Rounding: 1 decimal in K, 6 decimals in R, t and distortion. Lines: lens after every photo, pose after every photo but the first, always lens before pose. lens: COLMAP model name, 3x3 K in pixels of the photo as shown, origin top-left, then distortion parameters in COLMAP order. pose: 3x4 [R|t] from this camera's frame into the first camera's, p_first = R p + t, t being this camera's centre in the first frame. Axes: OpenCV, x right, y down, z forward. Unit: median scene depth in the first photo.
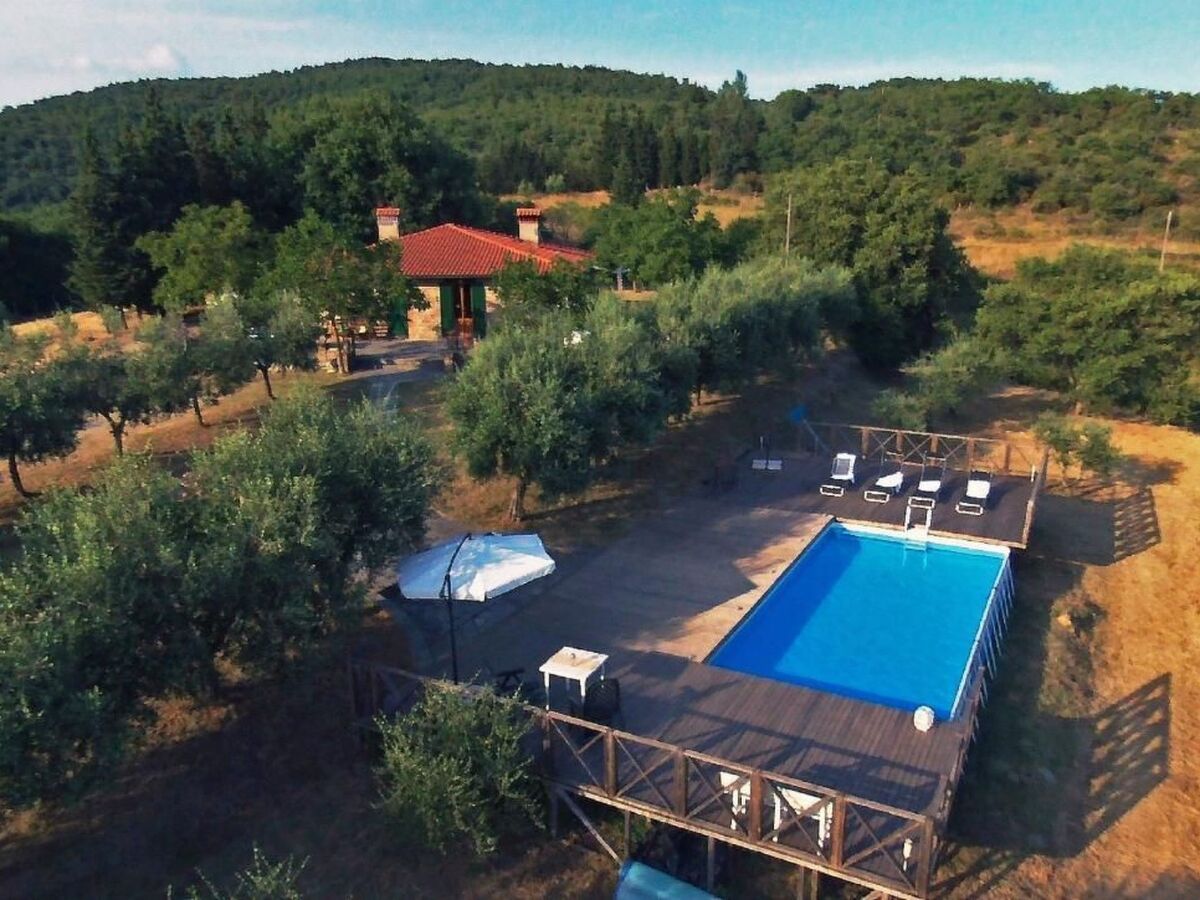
lens RADIAL K [[948.2, 0, 598.4], [0, 948.2, 450.9], [0, 0, 1]] dist [0.001607, 0.000977]
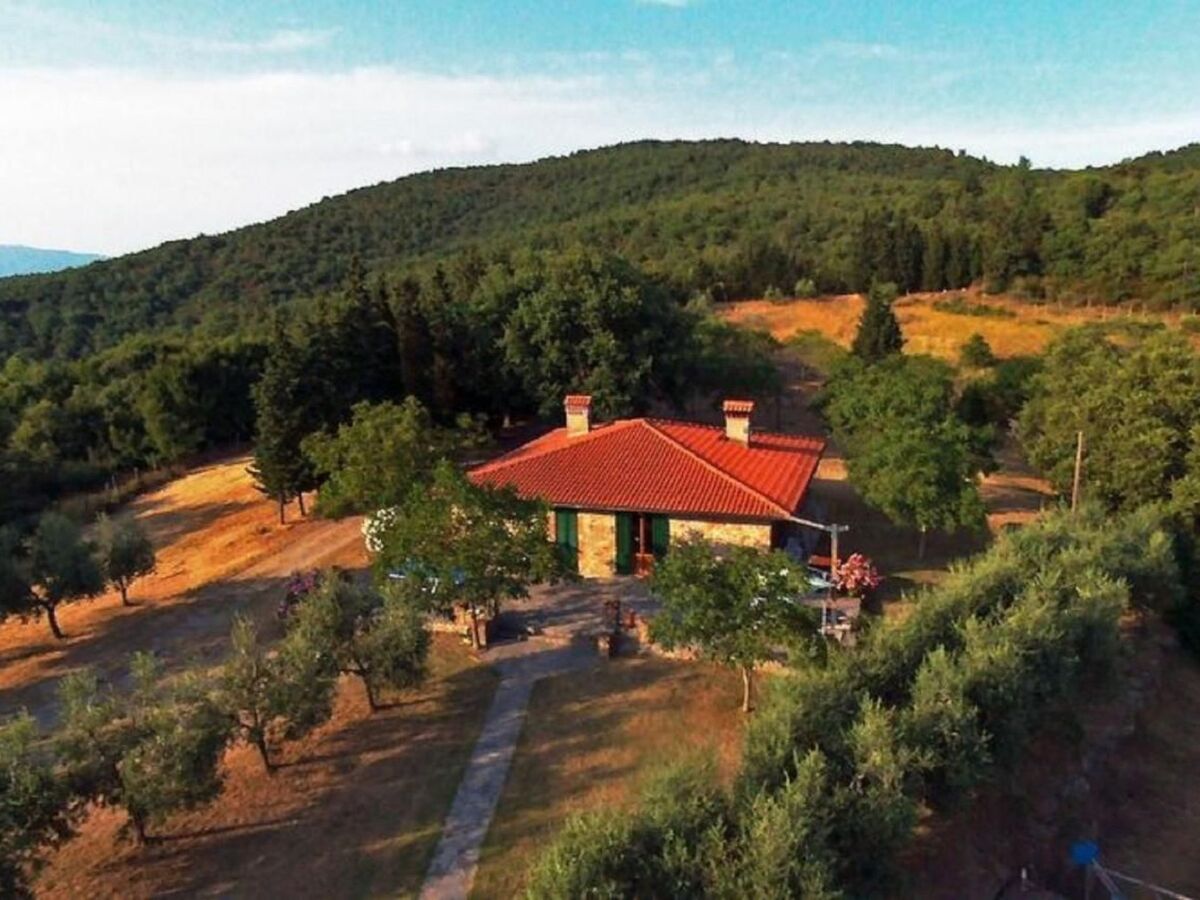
lens RADIAL K [[948.2, 0, 599.5], [0, 948.2, 453.2], [0, 0, 1]] dist [0.001607, 0.000977]
pose [[0.964531, 0.045486, -0.260020, 0.024111], [-0.062572, 0.996365, -0.057814, -0.131365], [0.256445, 0.072033, 0.963871, 0.138815]]
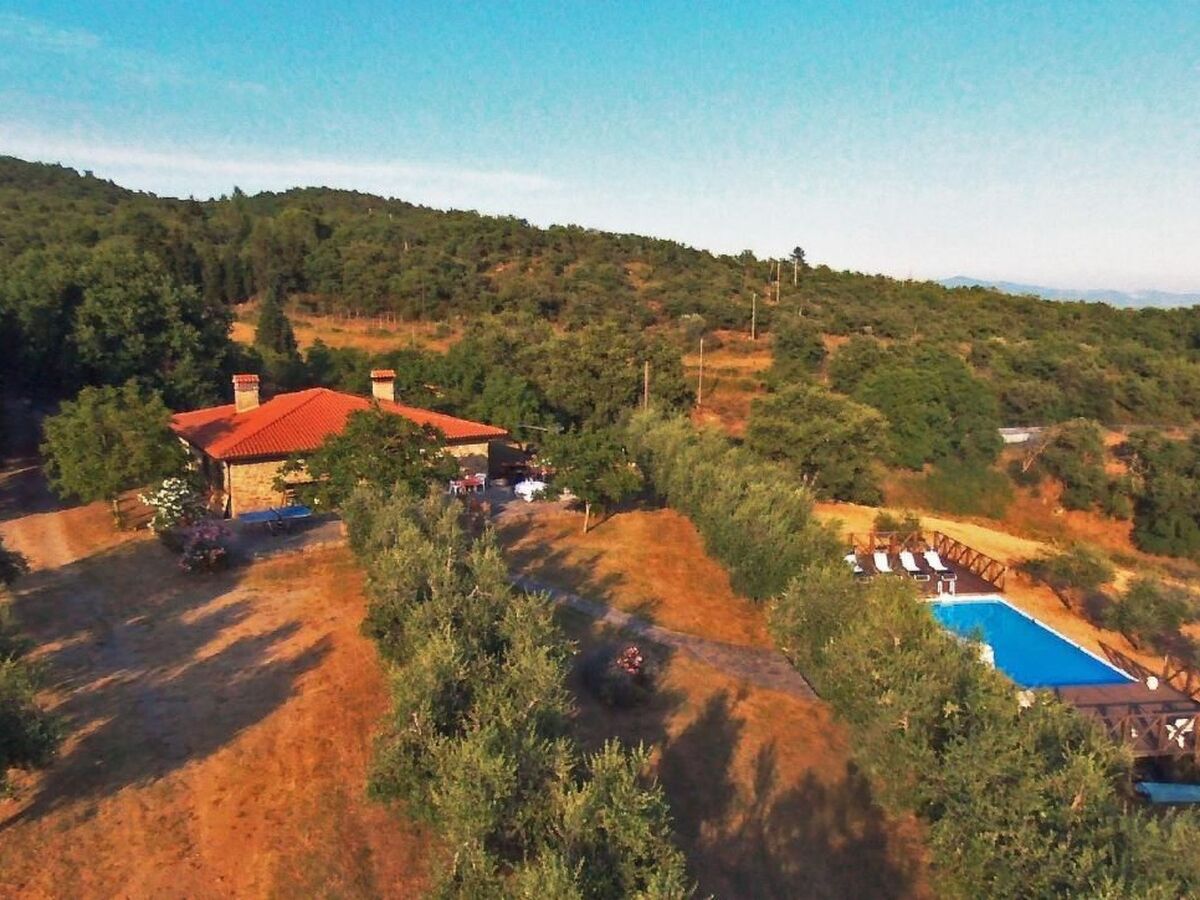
lens RADIAL K [[948.2, 0, 600.6], [0, 948.2, 449.2], [0, 0, 1]] dist [0.001607, 0.000977]
pose [[0.821933, -0.083197, 0.563476, -0.413879], [0.137785, 0.988936, -0.054969, -0.061850], [-0.552668, 0.122819, 0.824302, -0.016909]]
